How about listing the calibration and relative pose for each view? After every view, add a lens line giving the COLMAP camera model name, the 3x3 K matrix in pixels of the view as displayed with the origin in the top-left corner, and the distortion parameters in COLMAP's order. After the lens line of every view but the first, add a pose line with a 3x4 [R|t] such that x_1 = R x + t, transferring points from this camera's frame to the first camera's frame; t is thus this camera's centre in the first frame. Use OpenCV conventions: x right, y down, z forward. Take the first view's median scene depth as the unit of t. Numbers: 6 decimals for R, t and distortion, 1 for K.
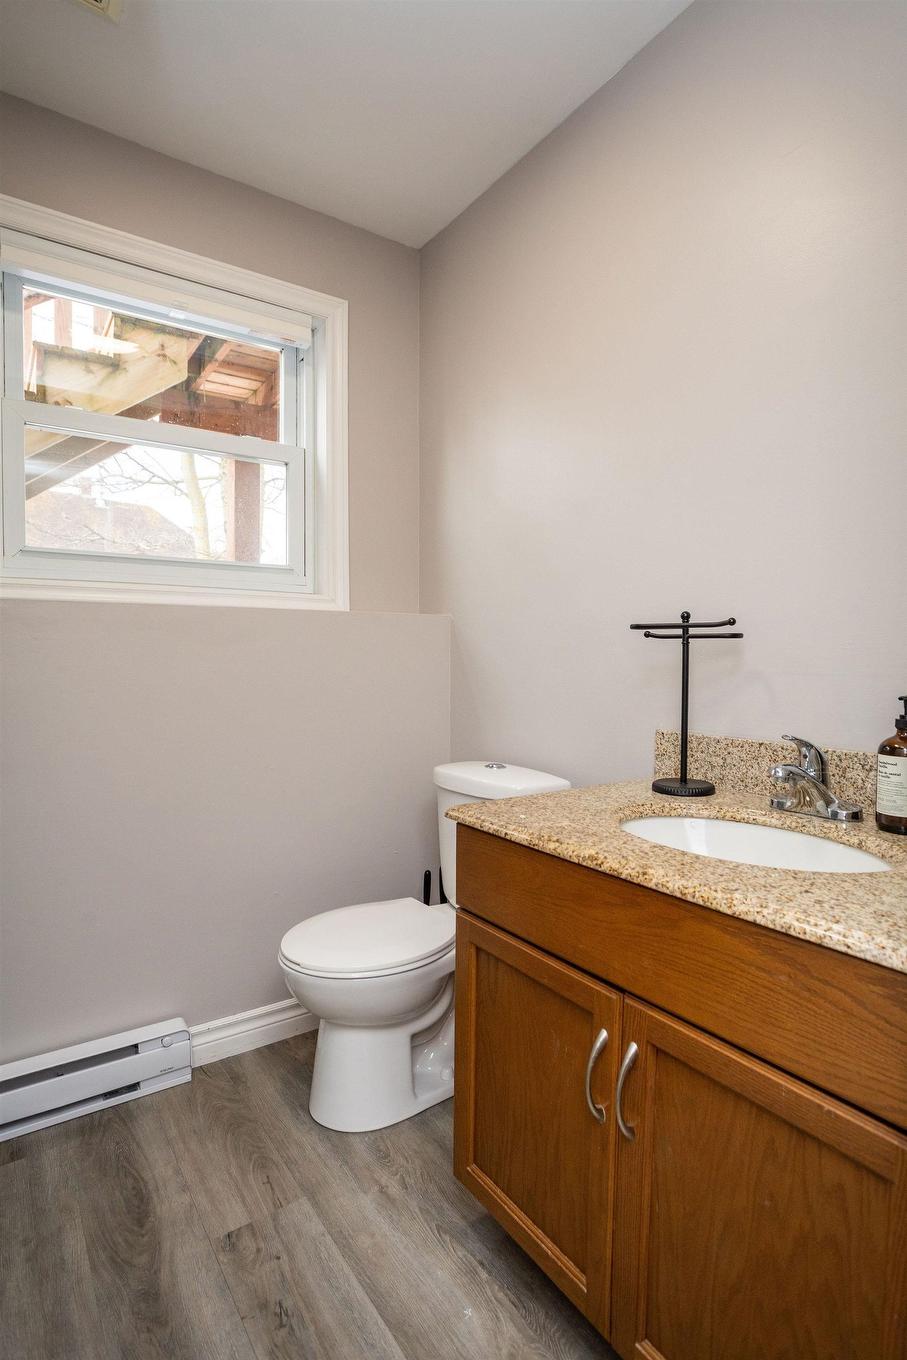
lens RADIAL K [[680.0, 0, 462.2], [0, 680.0, 680.7], [0, 0, 1]] dist [-0.053373, 0.020483]
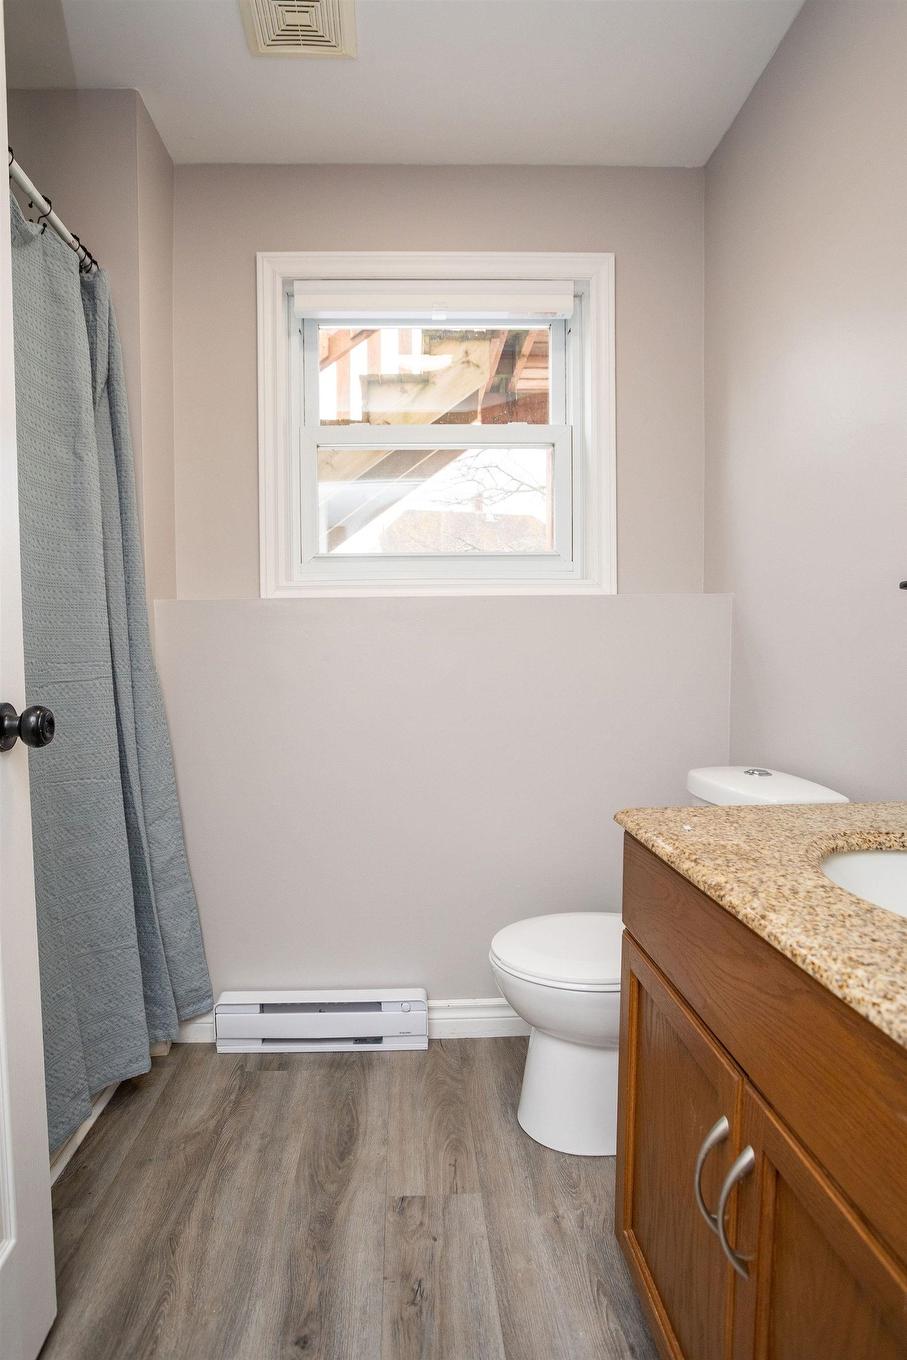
lens RADIAL K [[697.8, 0, 434.0], [0, 697.8, 700.7], [0, 0, 1]] dist [-0.065597, 0.031228]
pose [[0.840456, 0.020334, -0.541499, 0.247593], [-0.005759, 0.999574, 0.028596, 0.026554], [0.541850, -0.020915, 0.840215, 0.143268]]
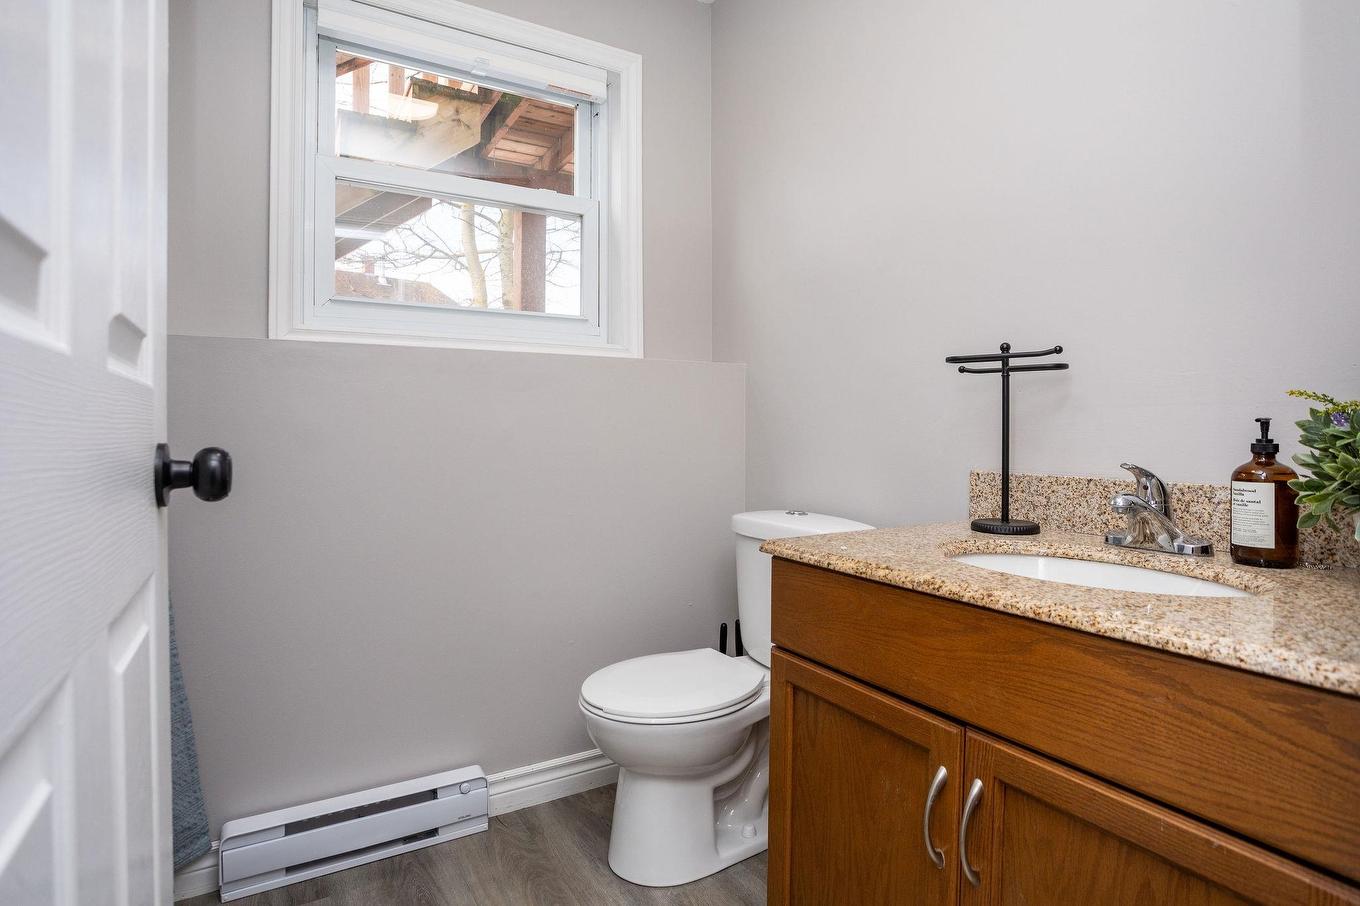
lens RADIAL K [[683.4, 0, 684.3], [0, 683.4, 430.4], [0, 0, 1]] dist [-0.043392, 0.013800]
pose [[0.997282, -0.001798, -0.073664, -0.058823], [-0.000590, 0.999476, -0.032377, 0.057736], [0.073683, 0.032333, 0.996757, 0.010154]]
